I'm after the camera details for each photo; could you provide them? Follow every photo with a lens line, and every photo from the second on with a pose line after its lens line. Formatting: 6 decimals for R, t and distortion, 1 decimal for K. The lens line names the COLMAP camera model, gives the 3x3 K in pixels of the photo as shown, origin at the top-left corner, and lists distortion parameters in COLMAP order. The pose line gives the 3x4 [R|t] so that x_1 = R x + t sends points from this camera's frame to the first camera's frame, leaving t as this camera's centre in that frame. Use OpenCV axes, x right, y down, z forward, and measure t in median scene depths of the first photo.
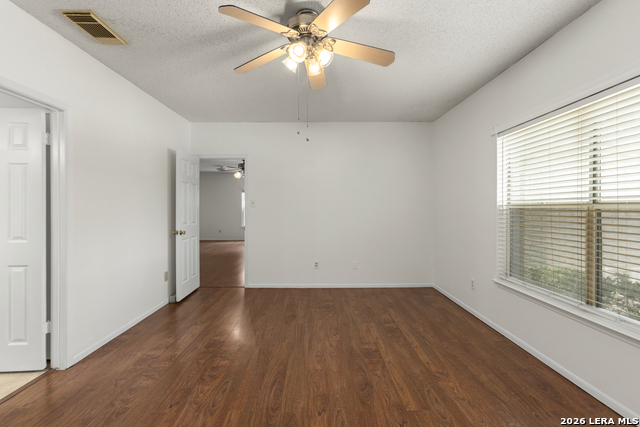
lens RADIAL K [[288.3, 0, 319.5], [0, 288.3, 212.8], [0, 0, 1]] dist [-0.009078, 0.003555]
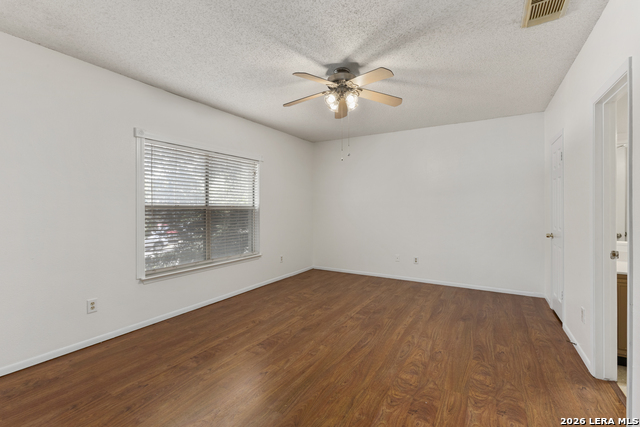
lens RADIAL K [[288.3, 0, 318.8], [0, 288.3, 209.5], [0, 0, 1]] dist [-0.009078, 0.003555]
pose [[-0.855124, 0.000372, 0.518424, -0.585119], [0.010476, 0.999808, 0.016563, -0.031087], [-0.518318, 0.019595, -0.854963, 1.966802]]
